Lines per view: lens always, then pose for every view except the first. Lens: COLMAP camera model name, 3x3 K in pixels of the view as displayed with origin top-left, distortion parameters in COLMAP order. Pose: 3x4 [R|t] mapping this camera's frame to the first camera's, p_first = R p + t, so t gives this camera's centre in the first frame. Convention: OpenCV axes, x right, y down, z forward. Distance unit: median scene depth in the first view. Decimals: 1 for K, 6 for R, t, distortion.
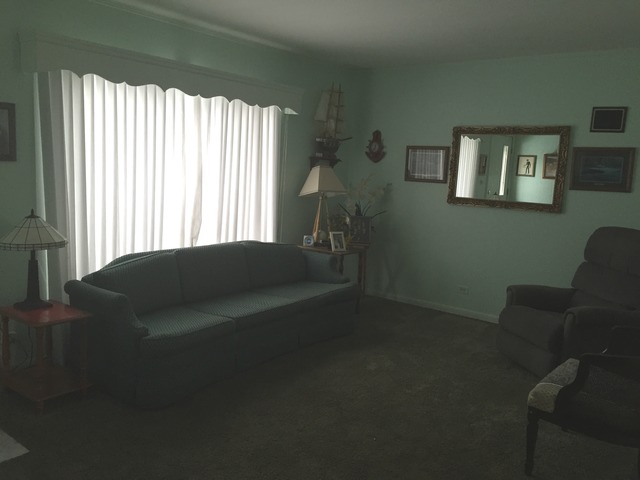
lens RADIAL K [[554.8, 0, 320.0], [0, 554.8, 240.0], [0, 0, 1]] dist [0.051115, -0.018004]
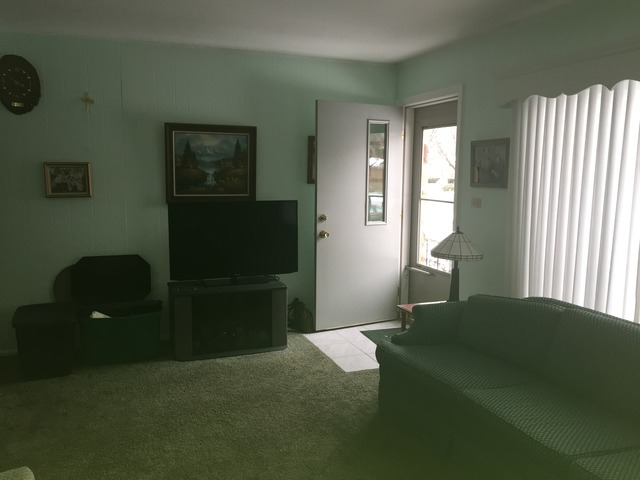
lens RADIAL K [[554.8, 0, 320.0], [0, 554.8, 240.0], [0, 0, 1]] dist [0.051115, -0.018004]
pose [[-0.465742, 0.063560, -0.882635, 0.719602], [-0.152520, 0.976725, 0.150816, -0.171535], [0.871678, 0.204861, -0.445207, 1.352920]]
